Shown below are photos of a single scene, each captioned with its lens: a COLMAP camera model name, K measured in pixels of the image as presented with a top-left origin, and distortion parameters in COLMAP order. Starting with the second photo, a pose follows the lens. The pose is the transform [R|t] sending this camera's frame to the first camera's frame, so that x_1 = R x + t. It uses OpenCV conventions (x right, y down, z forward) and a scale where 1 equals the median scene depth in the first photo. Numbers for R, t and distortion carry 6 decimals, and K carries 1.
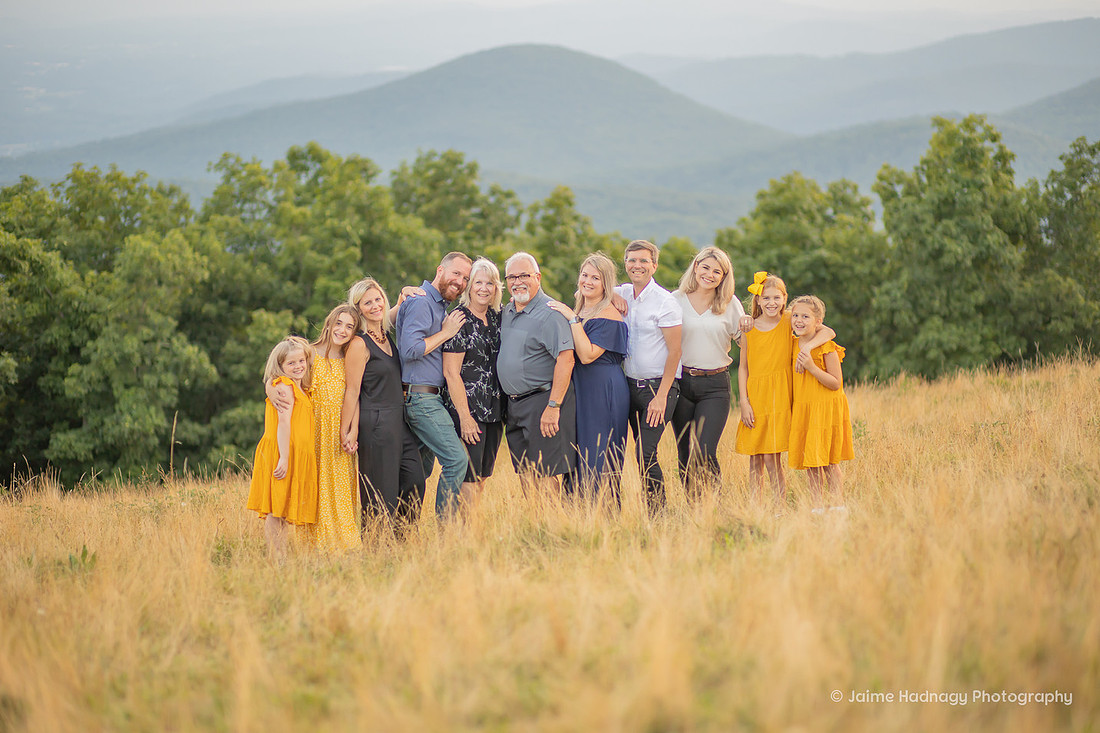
lens RADIAL K [[2647.6, 0, 550.3], [0, 2647.6, 433.4], [0, 0, 1]] dist [-0.142539, -0.754693]
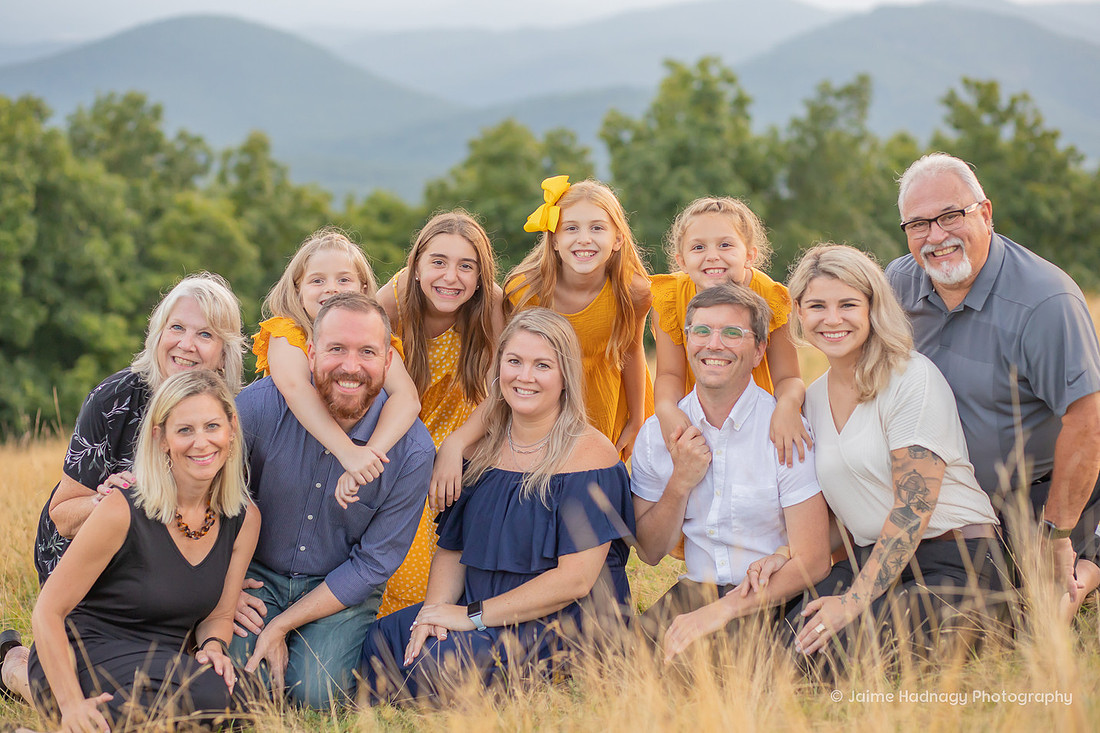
lens RADIAL K [[2570.3, 0, 568.9], [0, 2570.3, 367.1], [0, 0, 1]] dist [-0.184553, 0.356472]
pose [[0.990907, -0.001990, 0.134533, -0.008552], [0.003675, 0.999918, -0.012279, -0.001166], [-0.134497, 0.012662, 0.990833, 0.122720]]
